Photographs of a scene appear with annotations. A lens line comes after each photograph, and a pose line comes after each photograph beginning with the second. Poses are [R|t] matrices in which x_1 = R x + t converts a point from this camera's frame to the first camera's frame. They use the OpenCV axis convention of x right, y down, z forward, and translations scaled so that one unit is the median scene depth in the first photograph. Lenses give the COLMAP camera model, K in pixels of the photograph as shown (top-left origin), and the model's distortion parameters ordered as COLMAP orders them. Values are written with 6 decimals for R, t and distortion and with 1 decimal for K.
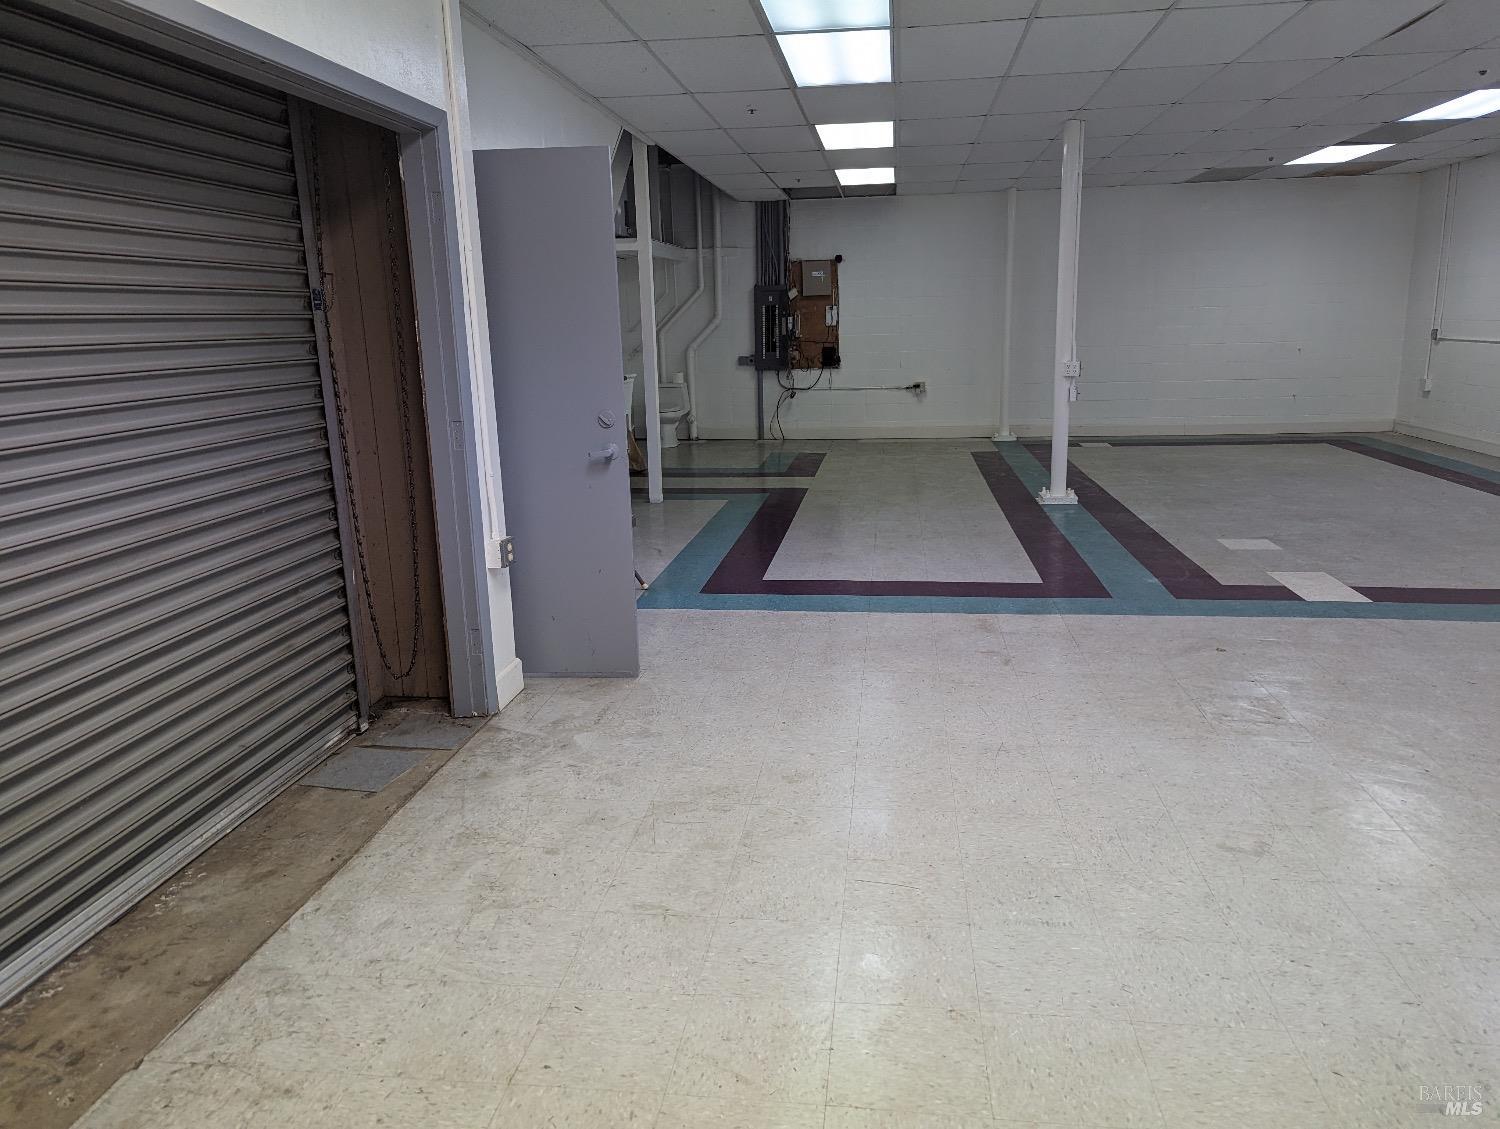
lens RADIAL K [[1043.6, 0, 747.4], [0, 1043.6, 545.7], [0, 0, 1]] dist [0.049027, -0.048904]
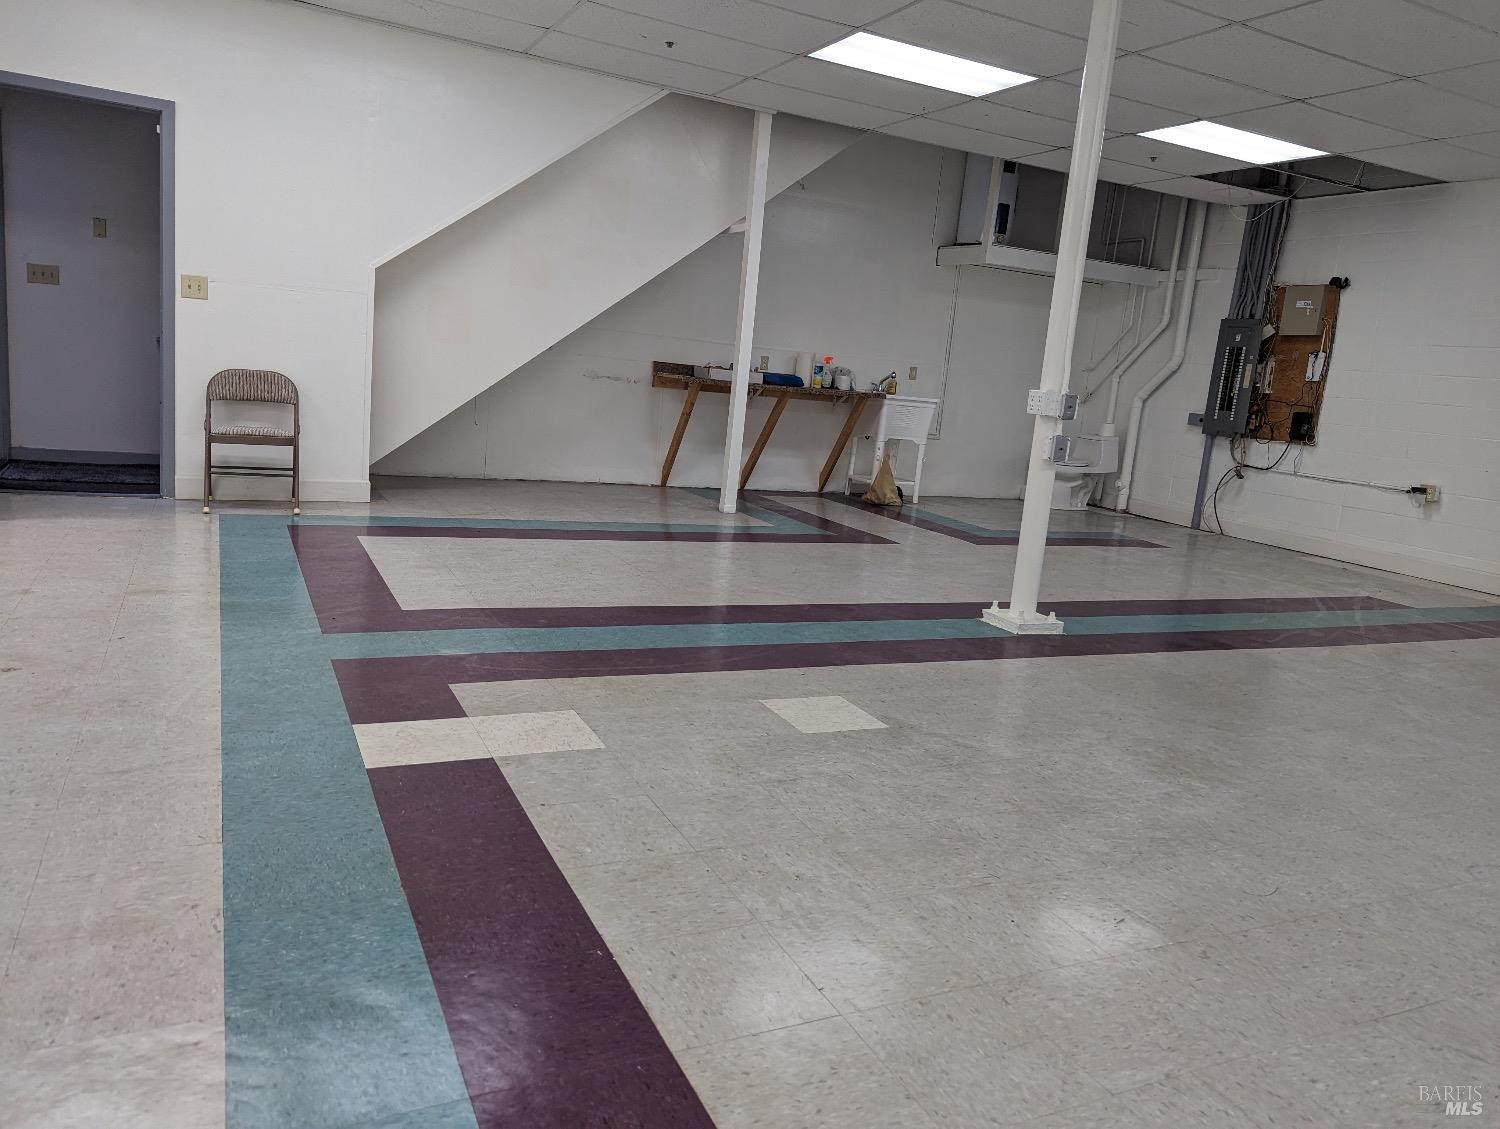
lens RADIAL K [[1043.6, 0, 747.4], [0, 1043.6, 545.7], [0, 0, 1]] dist [0.049027, -0.048904]
pose [[0.550832, 0.213203, -0.806925, 0.446903], [-0.266442, 0.961153, 0.072071, -0.060803], [0.790944, 0.175300, 0.586240, 0.332468]]
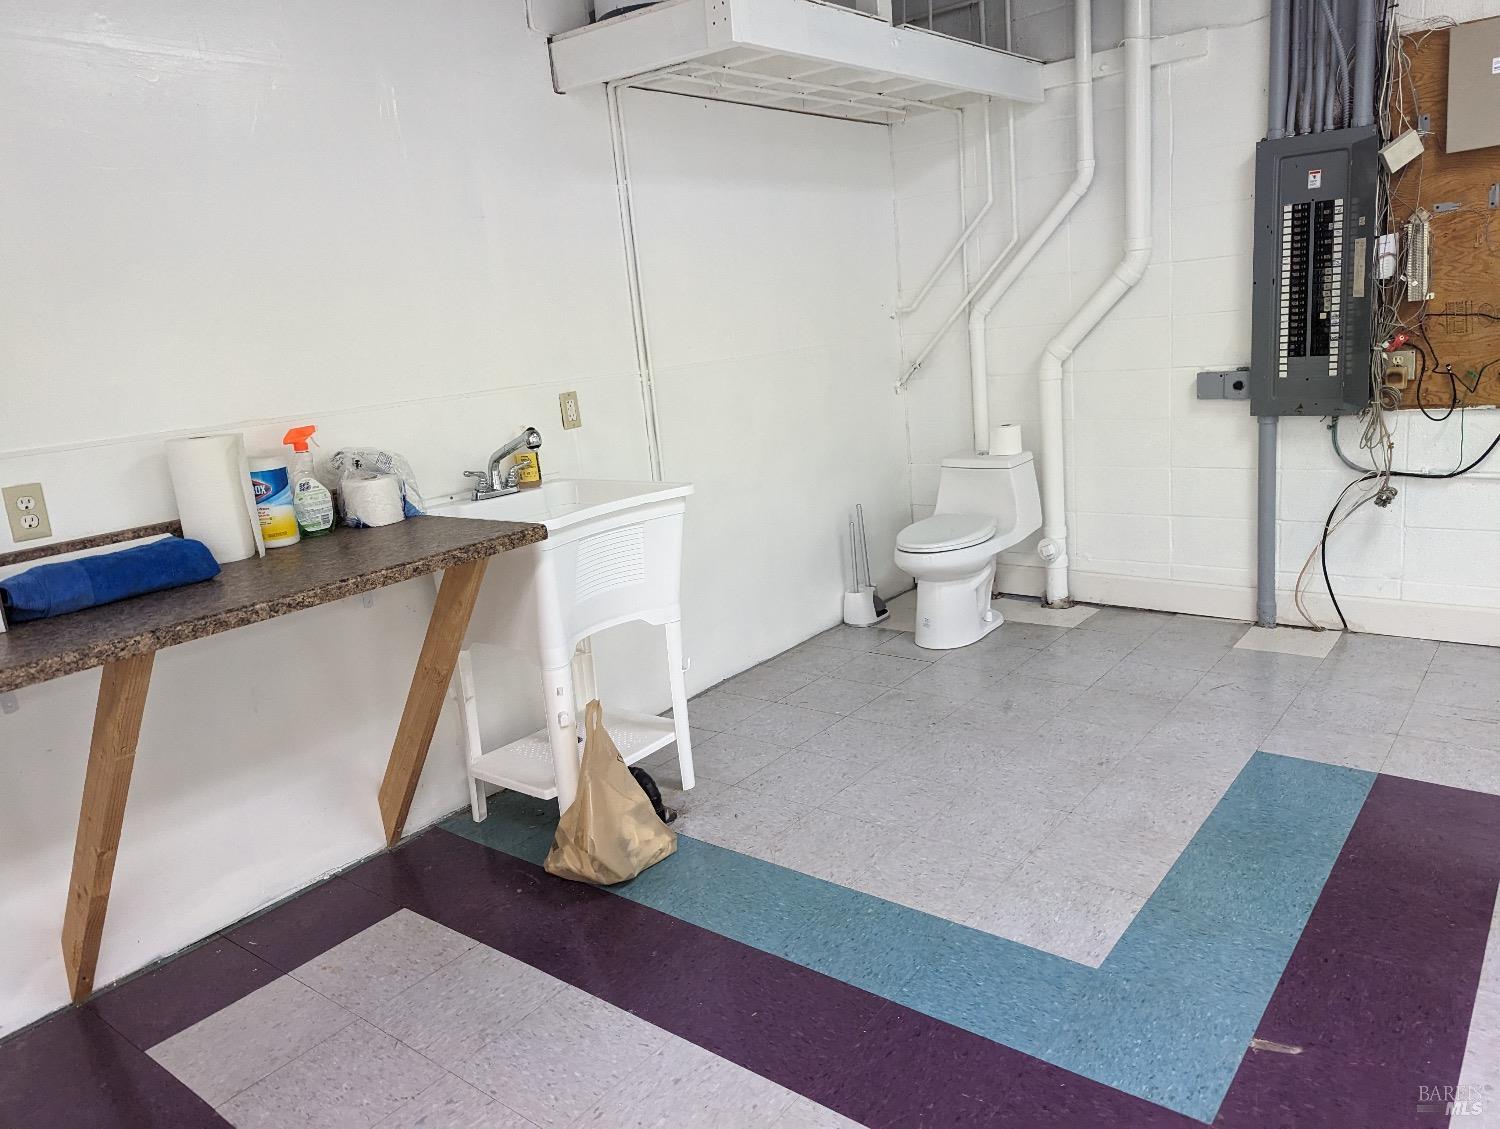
lens RADIAL K [[1043.6, 0, 747.4], [0, 1043.6, 545.7], [0, 0, 1]] dist [0.049027, -0.048904]
pose [[0.855679, 0.055037, -0.514572, 0.044010], [-0.032999, 0.998108, 0.051882, -0.140880], [0.516453, -0.027414, 0.855876, 0.650632]]
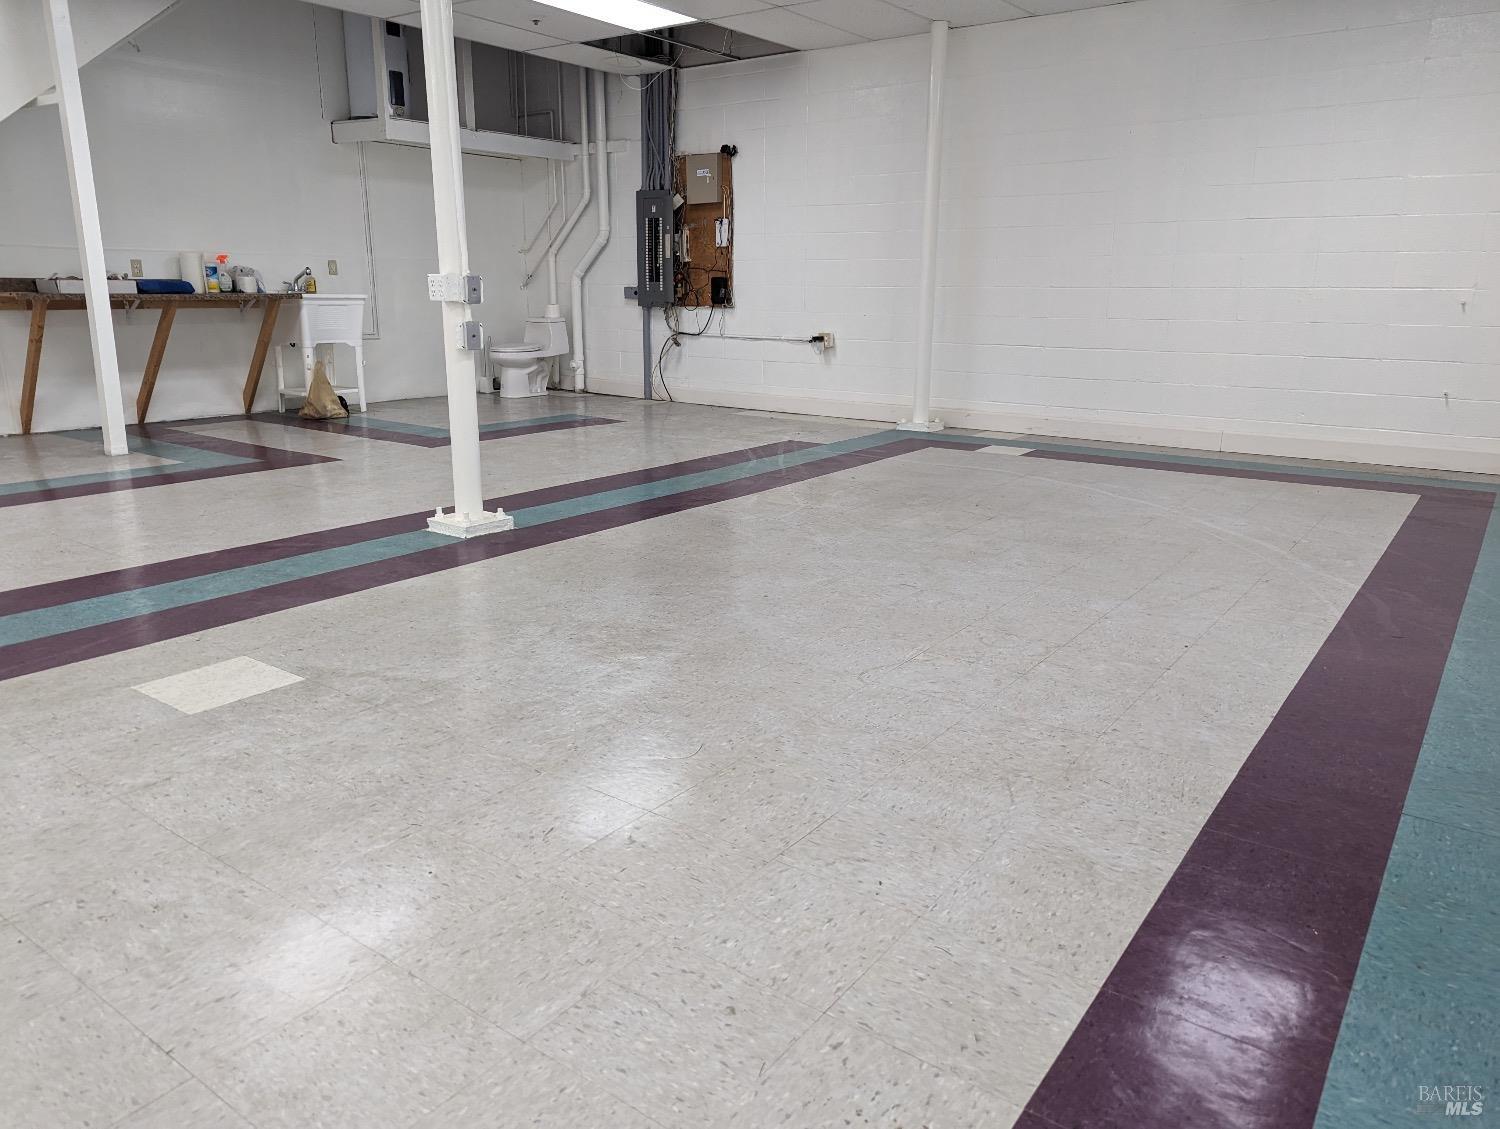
lens RADIAL K [[1043.6, 0, 747.4], [0, 1043.6, 545.7], [0, 0, 1]] dist [0.049027, -0.048904]
pose [[0.879372, 0.144125, -0.453798, 0.449153], [-0.121133, 0.989447, 0.079512, -0.066390], [0.460469, -0.014950, 0.887550, 0.364321]]
